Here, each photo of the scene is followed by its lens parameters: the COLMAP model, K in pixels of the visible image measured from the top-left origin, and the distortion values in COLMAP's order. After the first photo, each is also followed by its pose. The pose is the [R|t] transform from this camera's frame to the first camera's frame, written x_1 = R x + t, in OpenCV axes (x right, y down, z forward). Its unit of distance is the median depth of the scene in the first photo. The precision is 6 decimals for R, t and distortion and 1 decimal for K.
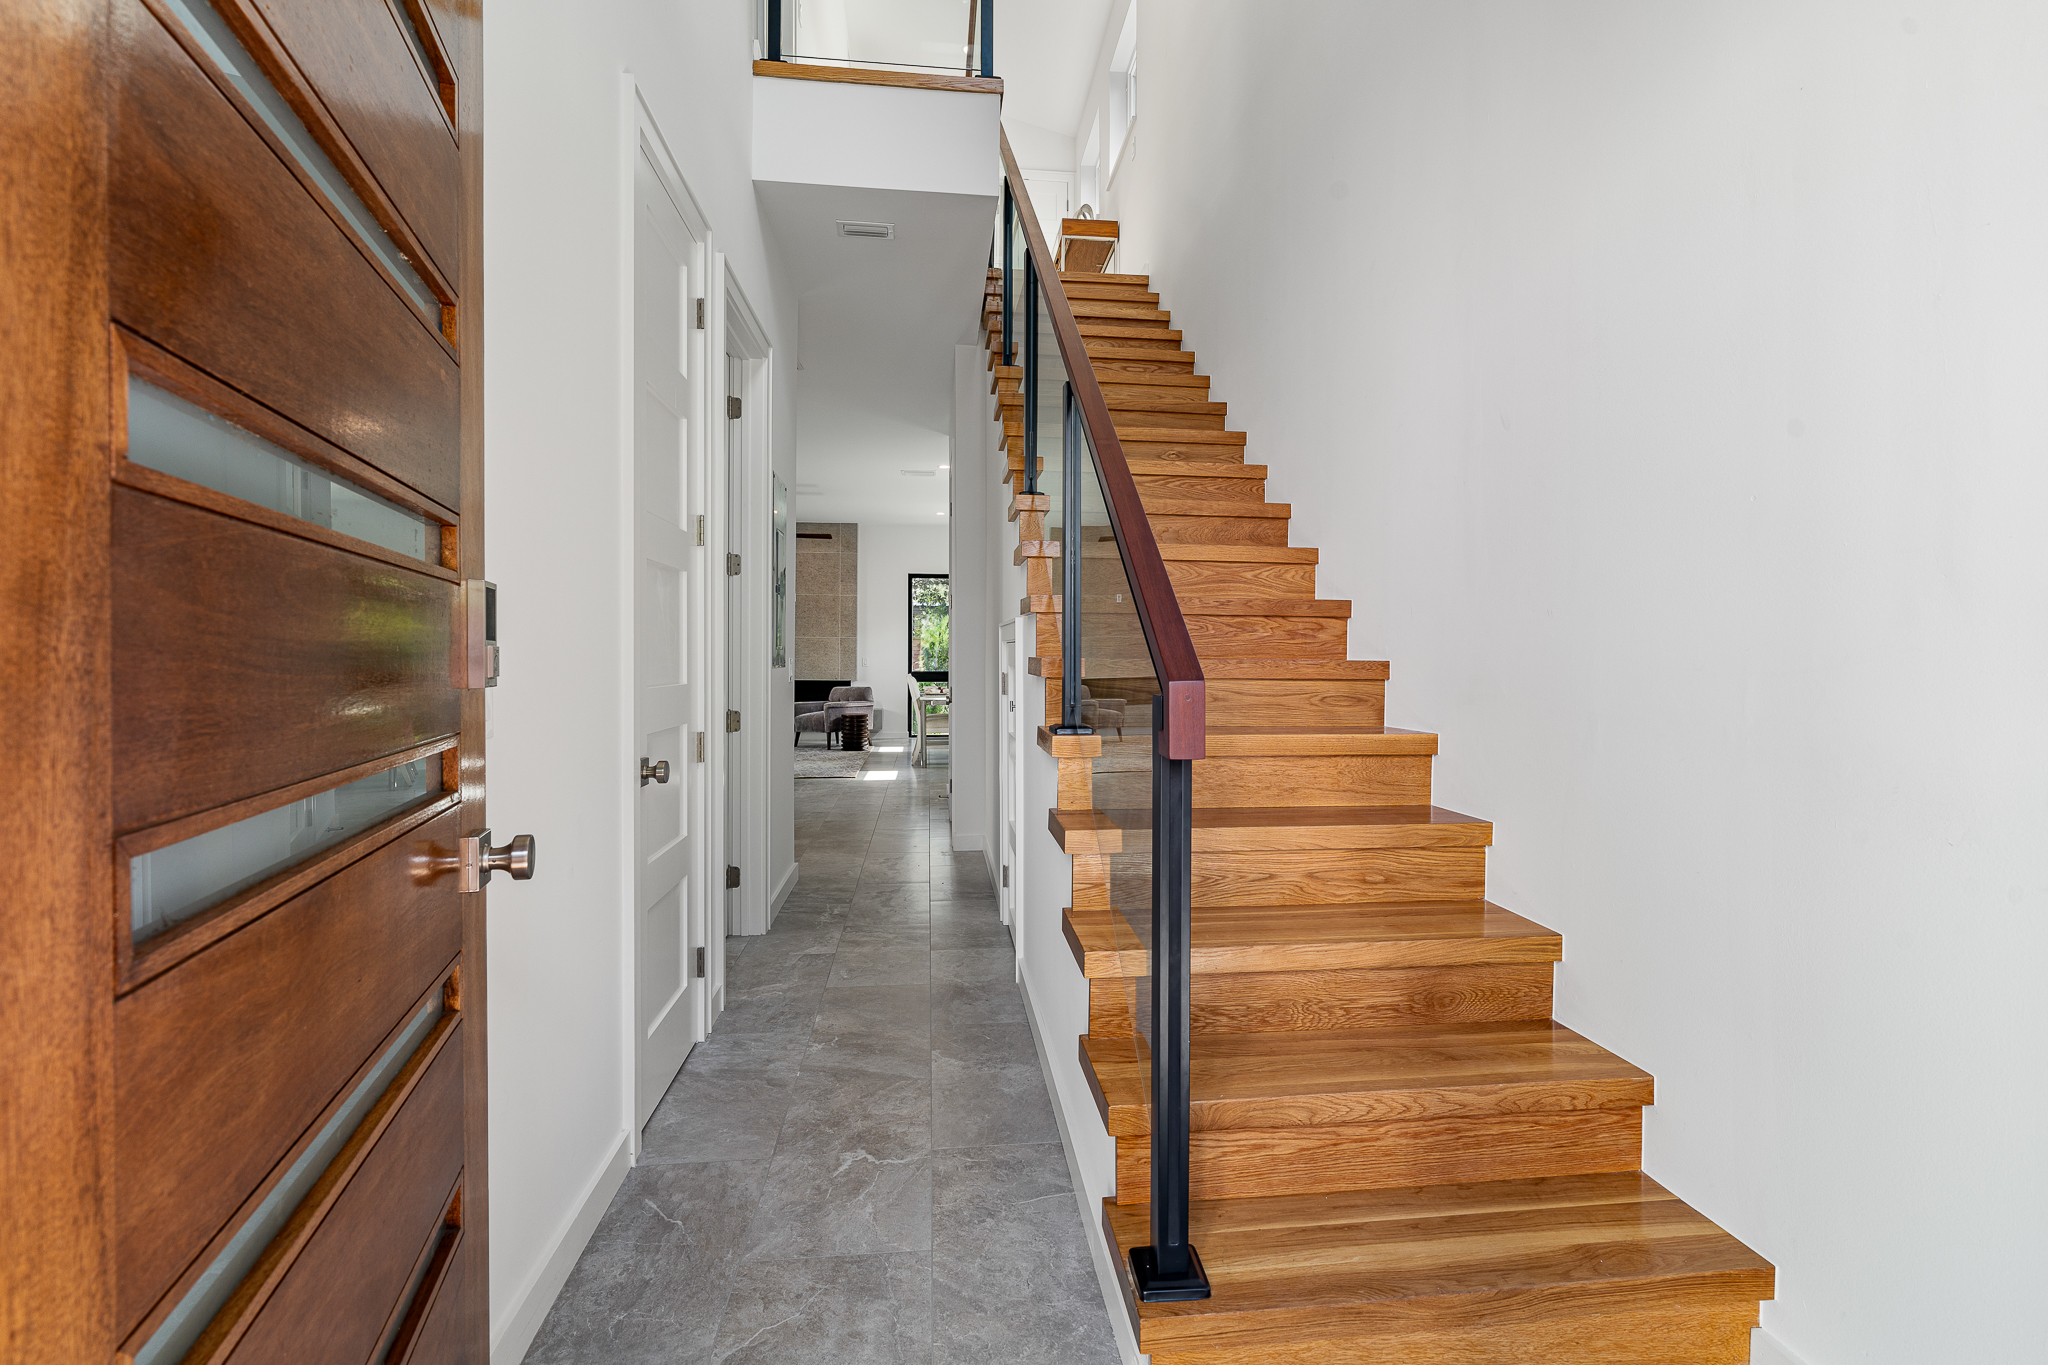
lens RADIAL K [[930.8, 0, 1033.8], [0, 930.8, 647.3], [0, 0, 1]] dist [-0.004157, 0.002310]
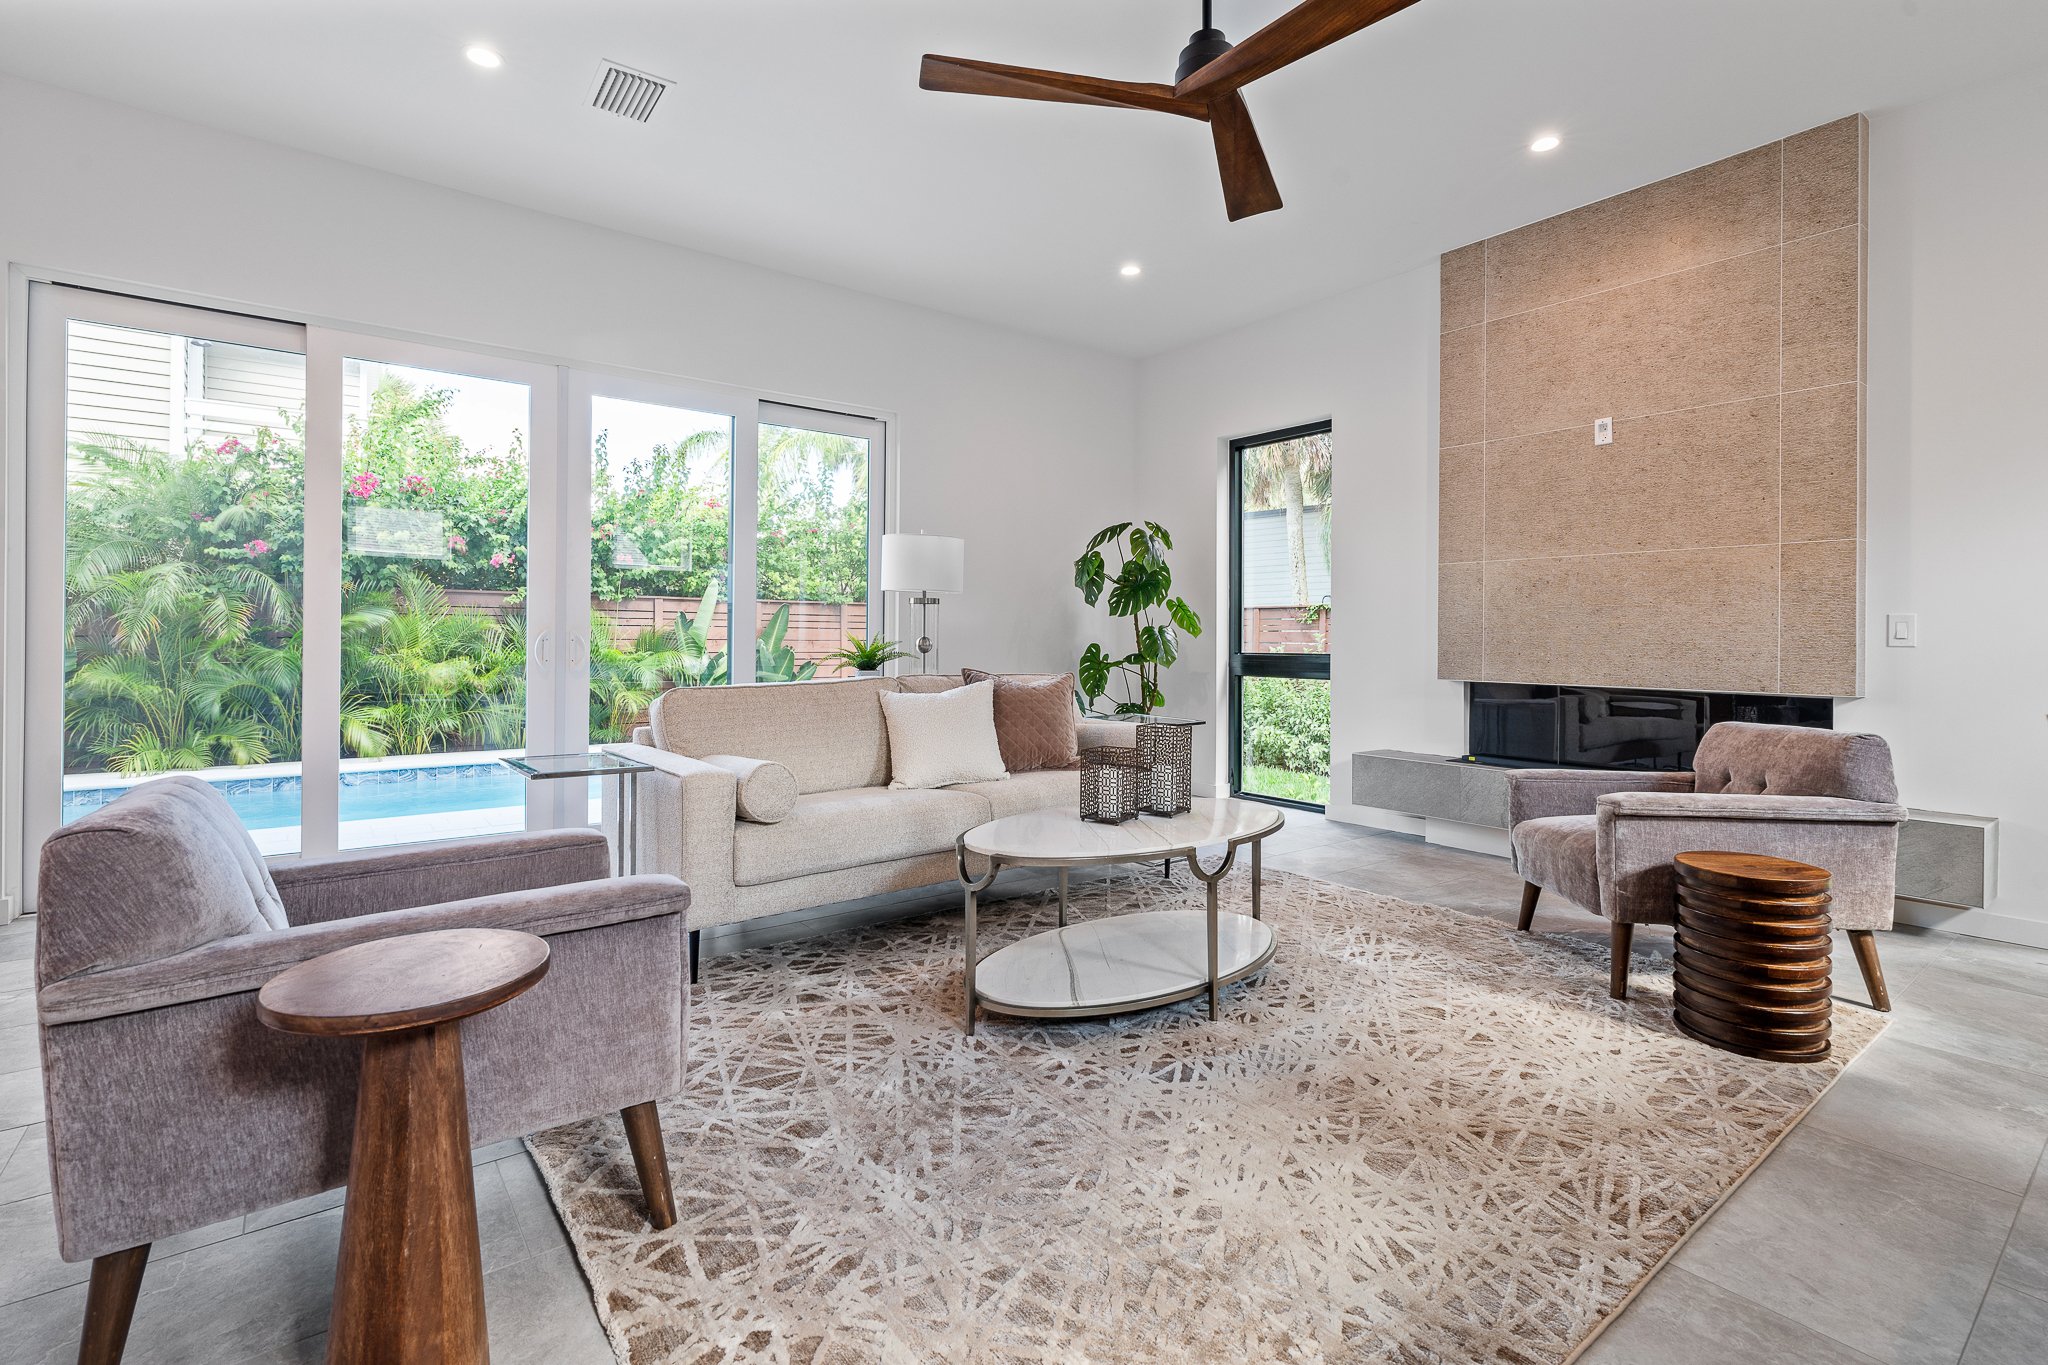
lens RADIAL K [[930.8, 0, 1055.2], [0, 930.8, 638.5], [0, 0, 1]] dist [-0.004157, 0.002310]
pose [[0.523334, 0.001784, -0.852126, -0.094910], [-0.001780, 0.999998, 0.001000, 0.020722], [0.852126, 0.000994, 0.523336, 0.760278]]
